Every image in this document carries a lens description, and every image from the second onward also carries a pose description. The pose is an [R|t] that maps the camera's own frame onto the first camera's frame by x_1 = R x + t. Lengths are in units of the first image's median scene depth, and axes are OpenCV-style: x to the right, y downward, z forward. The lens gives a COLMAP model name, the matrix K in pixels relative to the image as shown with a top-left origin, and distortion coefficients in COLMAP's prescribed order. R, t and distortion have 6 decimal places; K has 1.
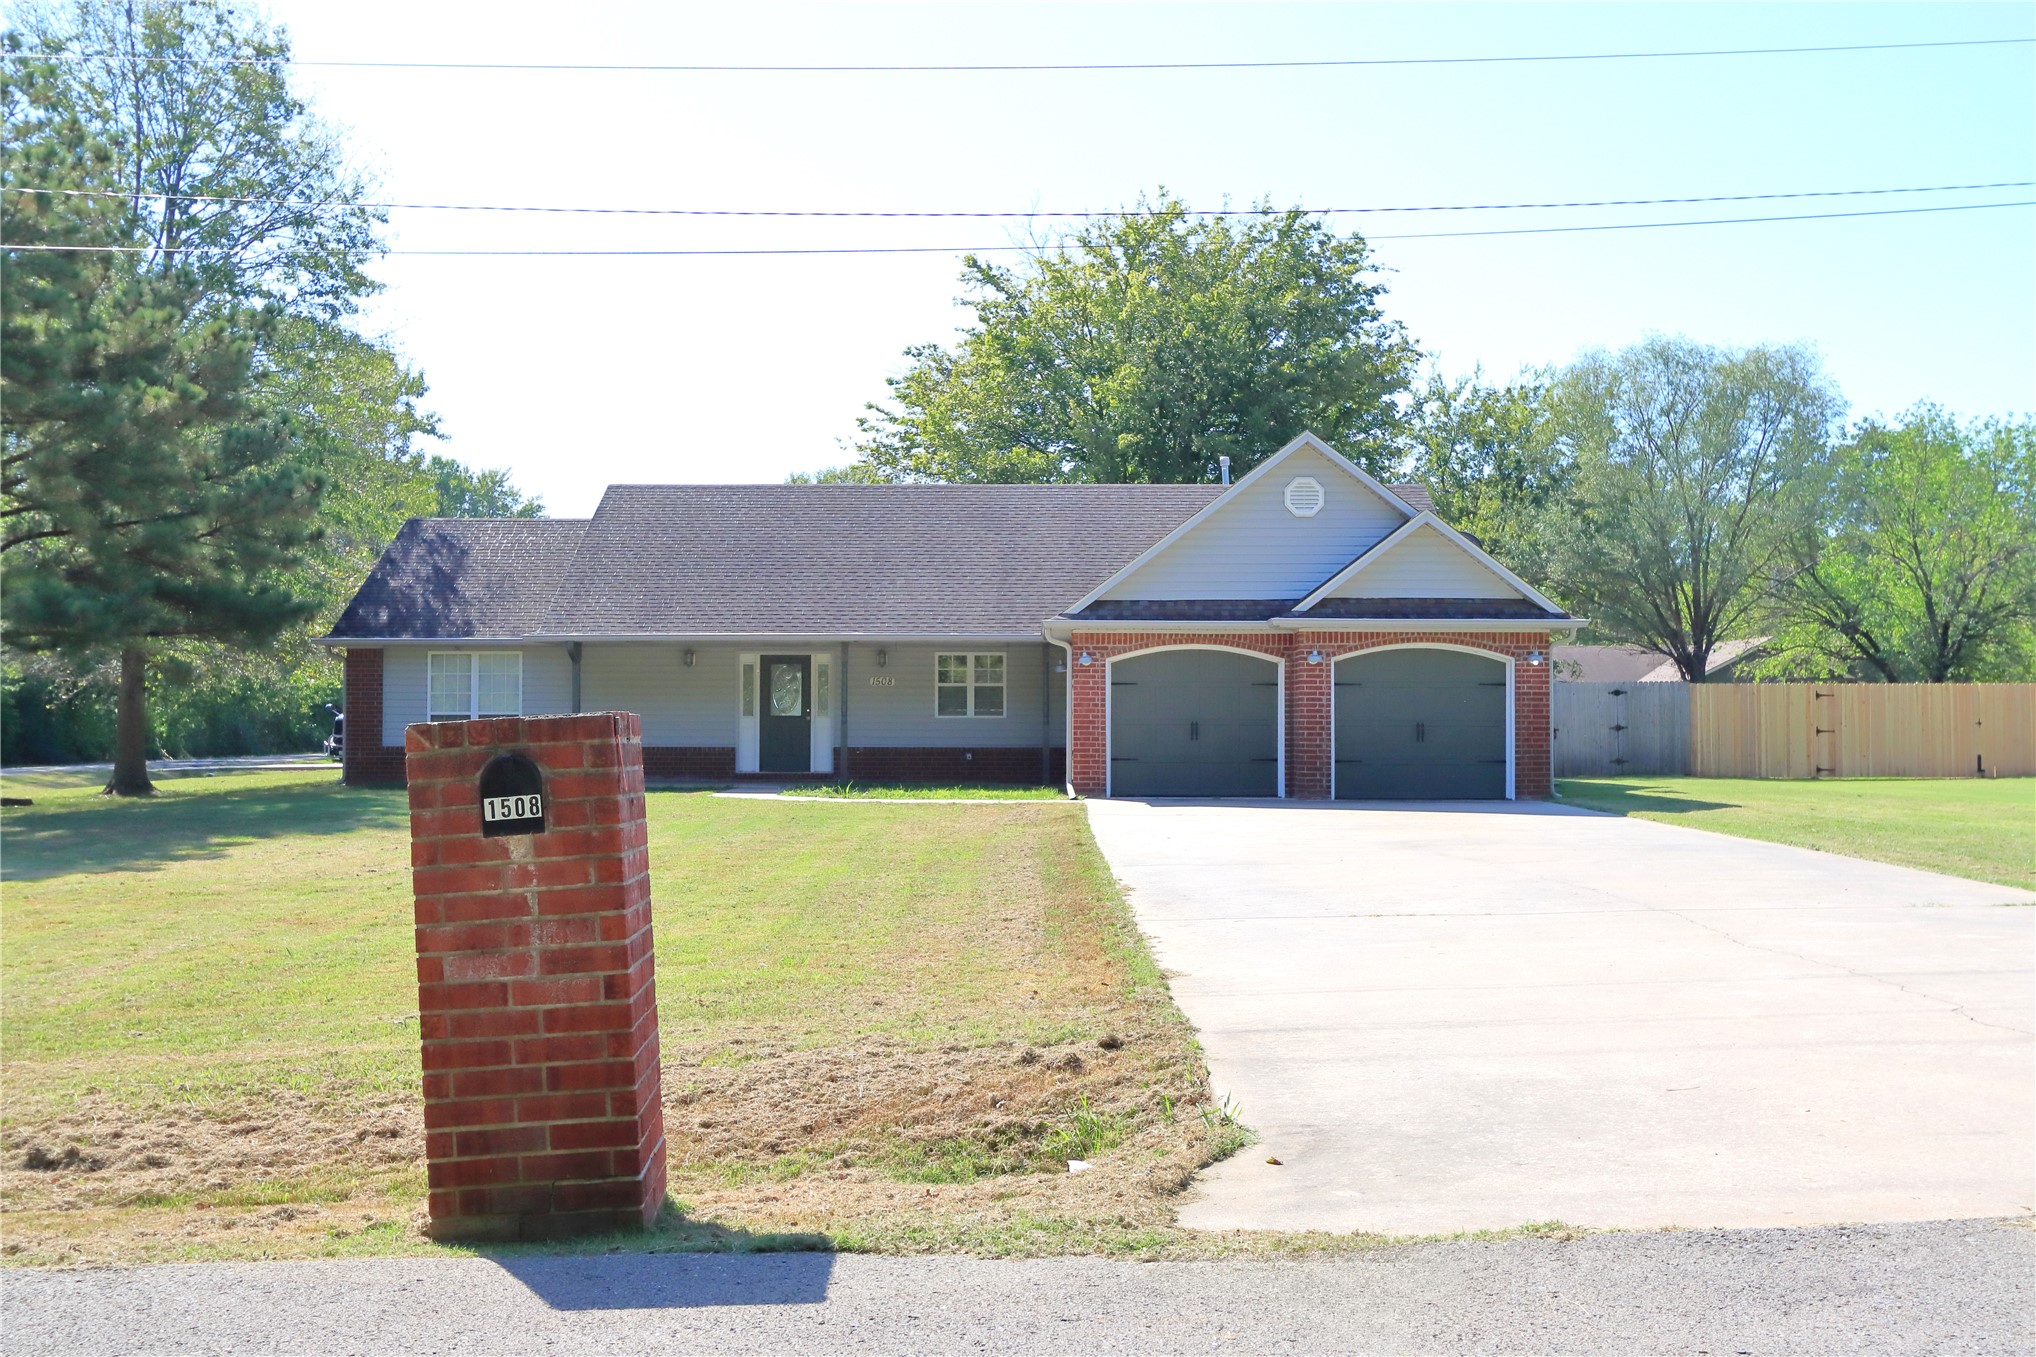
lens RADIAL K [[2008.6, 0, 1021.0], [0, 2008.6, 675.8], [0, 0, 1]] dist [-0.020388, 0.000000]
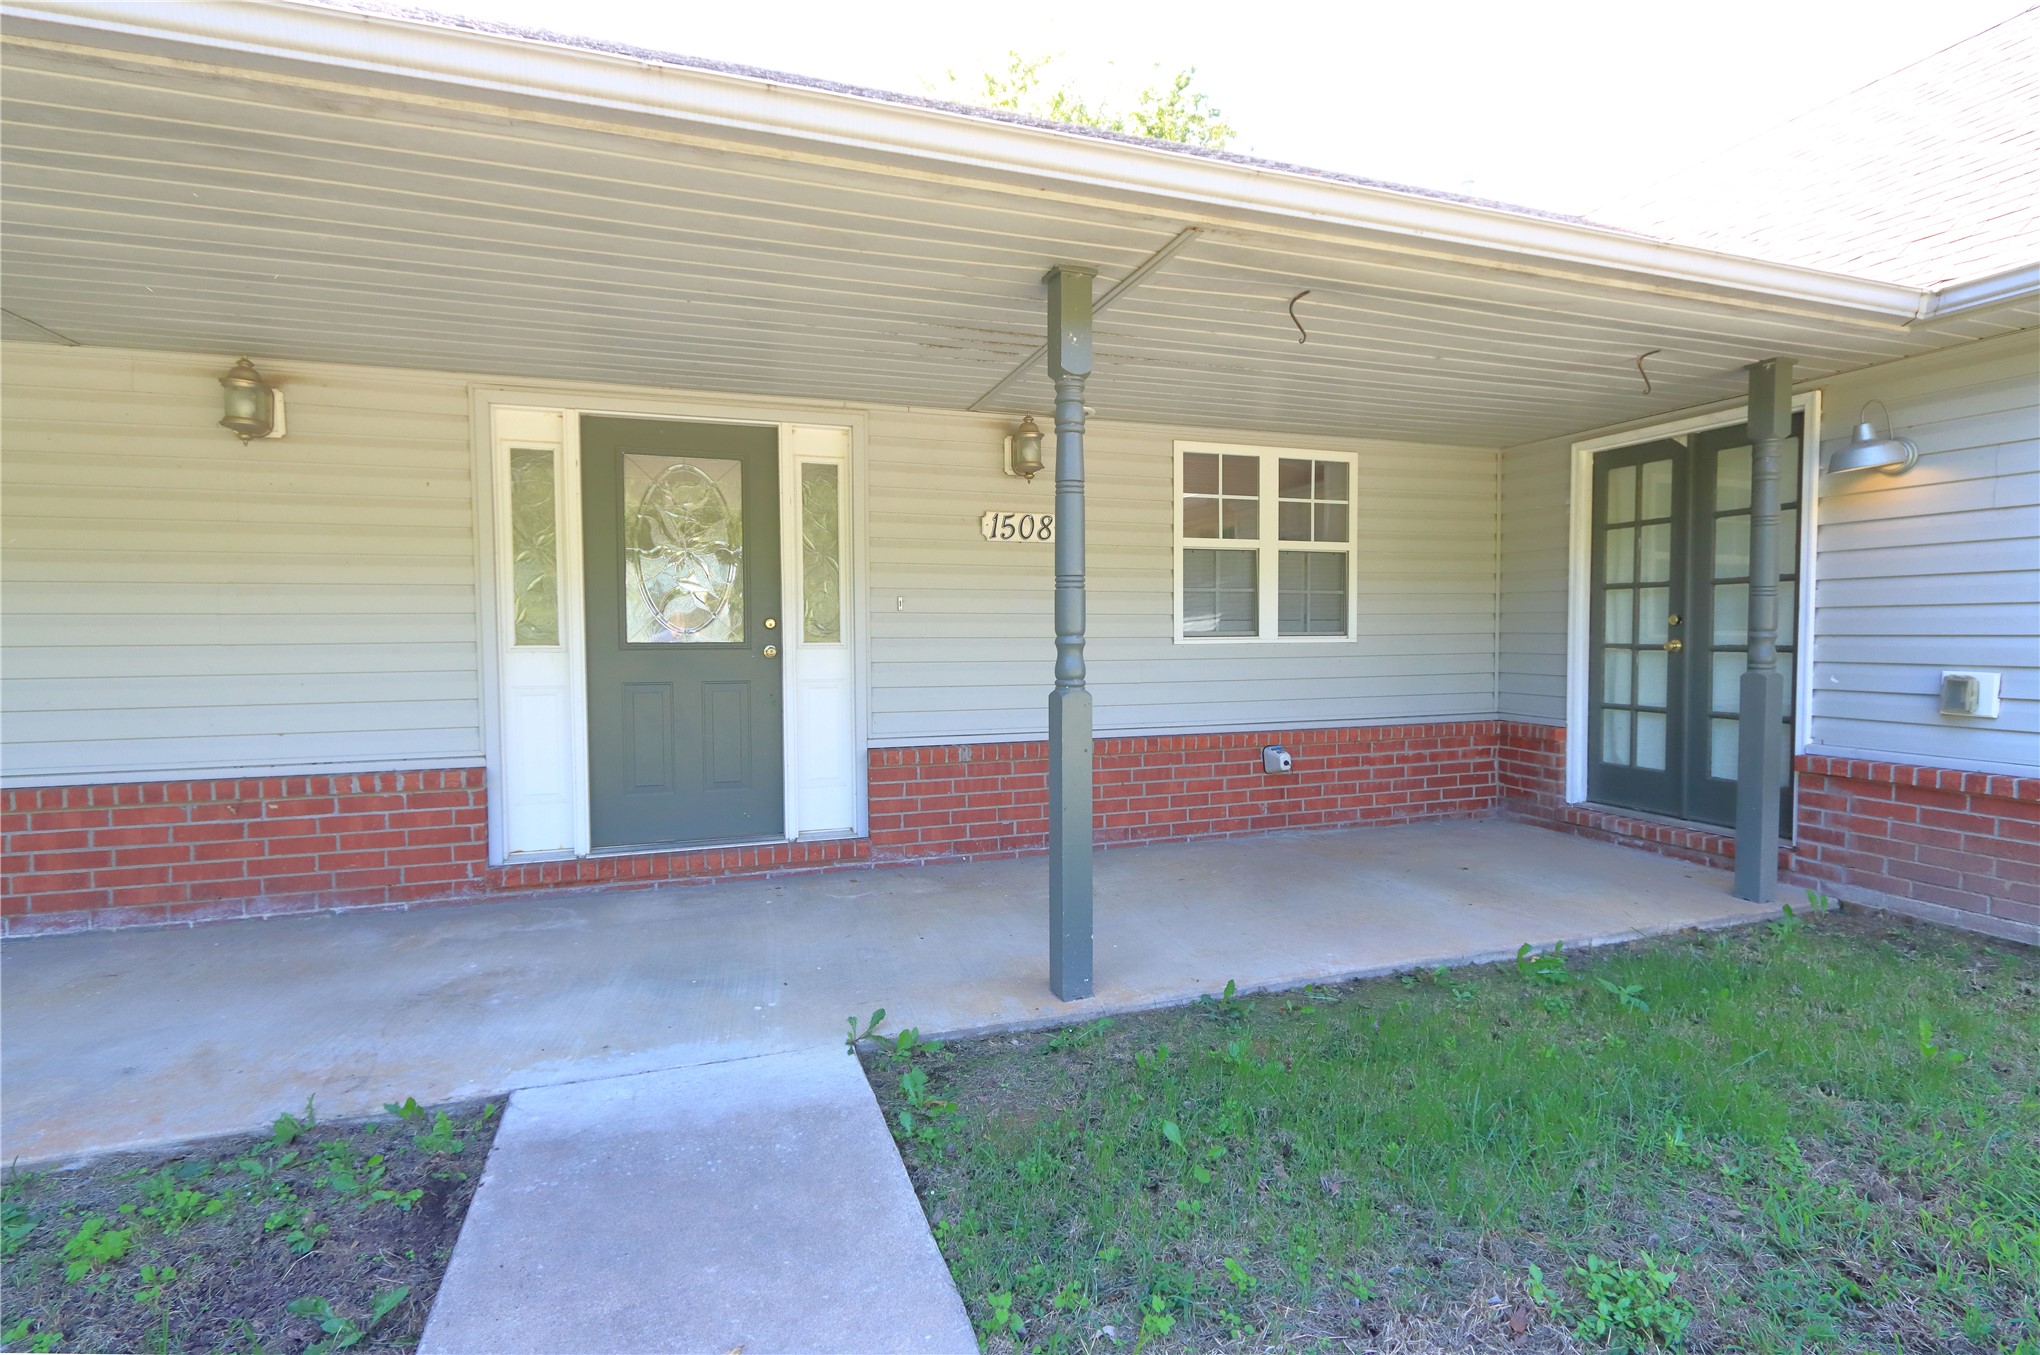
lens RADIAL K [[930.4, 0, 1016.4], [0, 930.4, 673.0], [0, 0, 1]] dist [0.000878, -0.000620]
pose [[0.944205, -0.021030, 0.328685, -0.117012], [-0.001085, 0.997755, 0.066954, 0.015447], [-0.329356, -0.063575, 0.942063, 0.865384]]
